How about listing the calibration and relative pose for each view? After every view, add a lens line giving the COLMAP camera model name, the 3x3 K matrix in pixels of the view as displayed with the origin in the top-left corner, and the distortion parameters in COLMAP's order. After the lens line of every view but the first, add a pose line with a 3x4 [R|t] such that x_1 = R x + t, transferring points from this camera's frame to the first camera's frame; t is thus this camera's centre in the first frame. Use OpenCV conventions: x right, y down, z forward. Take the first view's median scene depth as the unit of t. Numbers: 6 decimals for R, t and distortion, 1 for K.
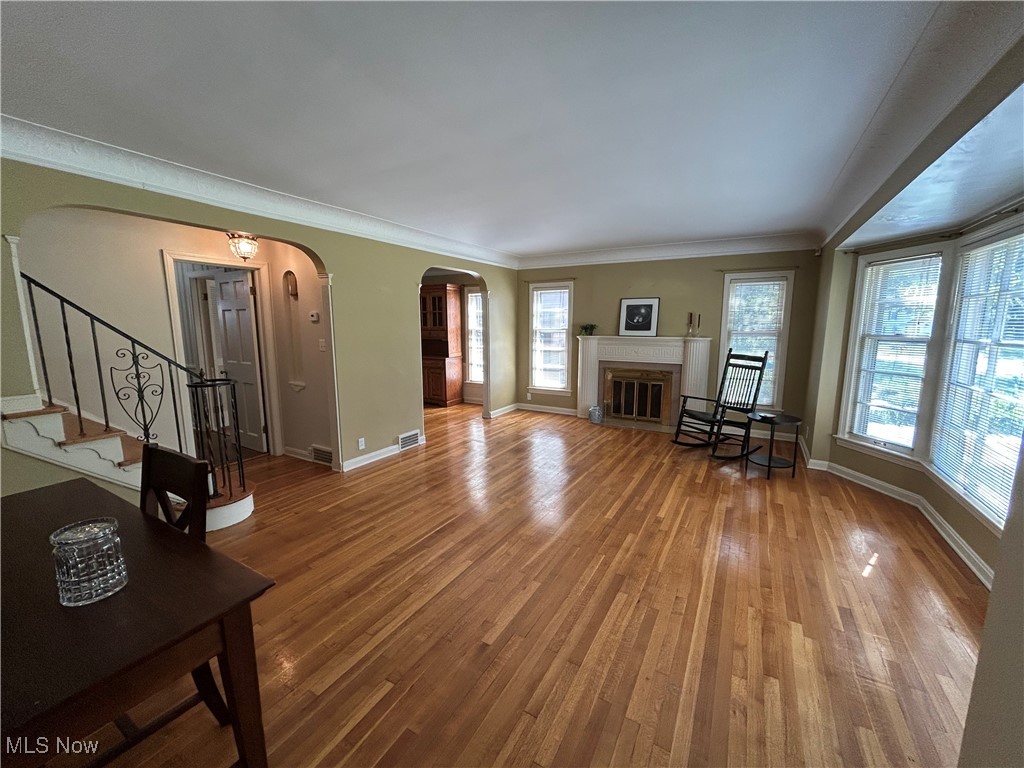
lens RADIAL K [[412.5, 0, 511.4], [0, 412.5, 382.9], [0, 0, 1]] dist [-0.001498, 0.000339]
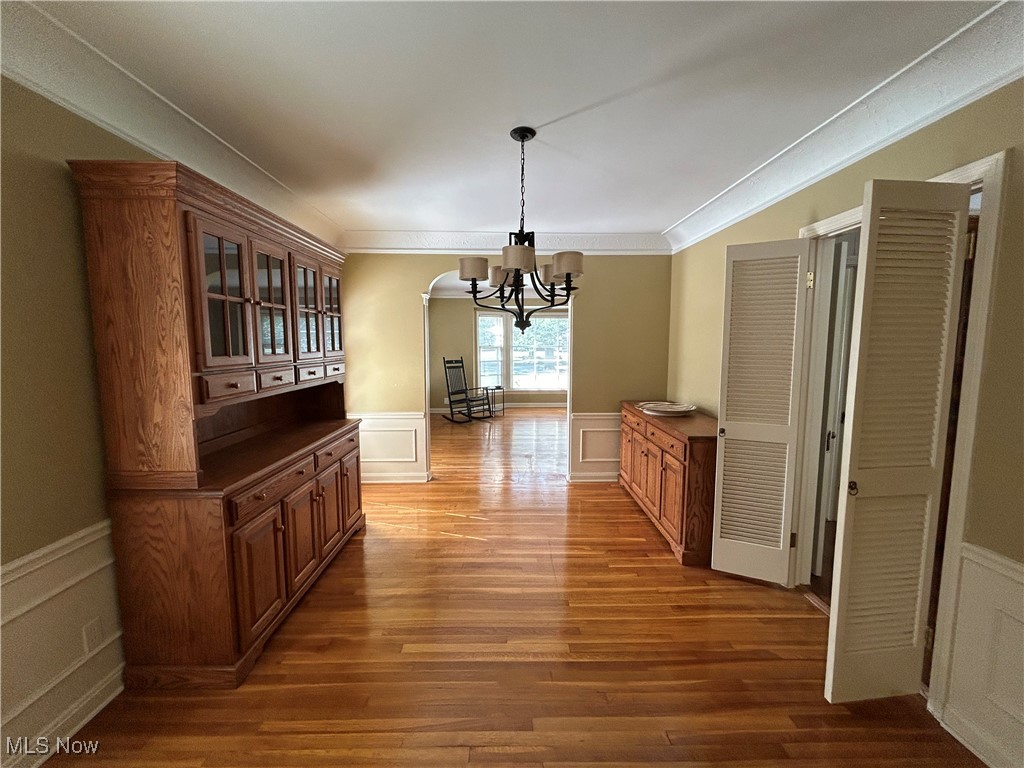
lens RADIAL K [[412.5, 0, 511.4], [0, 412.5, 382.9], [0, 0, 1]] dist [-0.001498, 0.000339]
pose [[-0.523467, -0.086536, 0.847640, -0.751658], [0.124043, 0.976490, 0.176295, -0.189022], [-0.842968, 0.197429, -0.500427, 1.292974]]
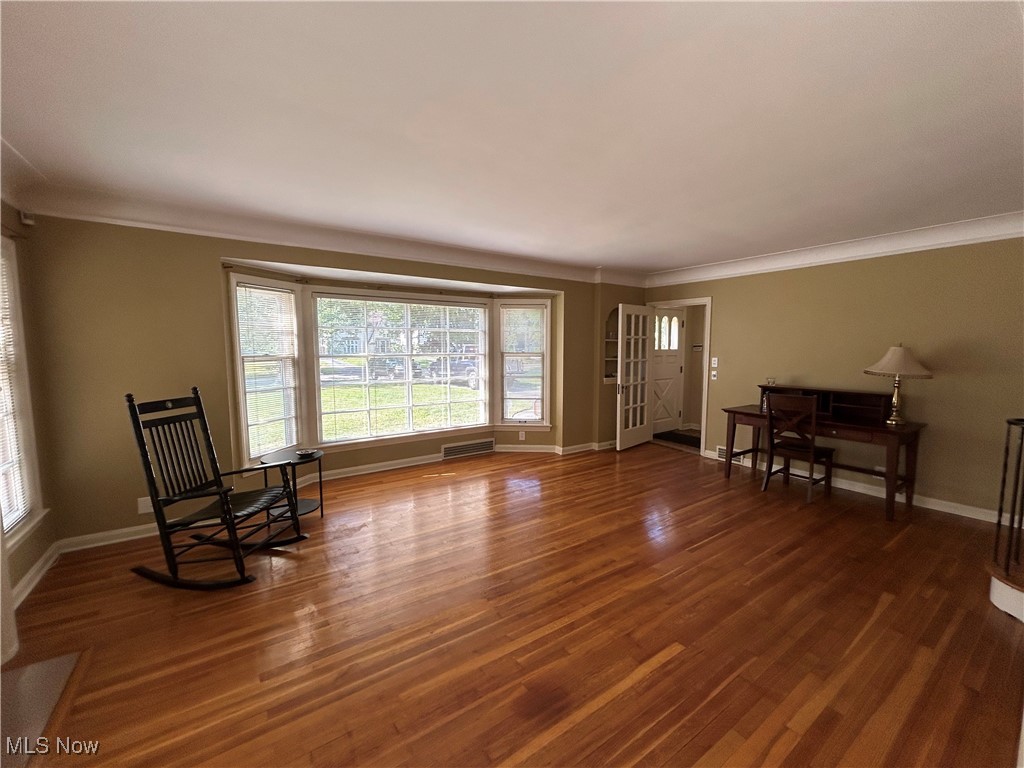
lens RADIAL K [[412.5, 0, 511.4], [0, 412.5, 382.9], [0, 0, 1]] dist [-0.001498, 0.000339]
pose [[-0.905483, -0.039335, 0.422557, -0.080097], [0.060205, 0.973719, 0.219652, -0.147039], [-0.420091, 0.224331, -0.879317, 1.016682]]
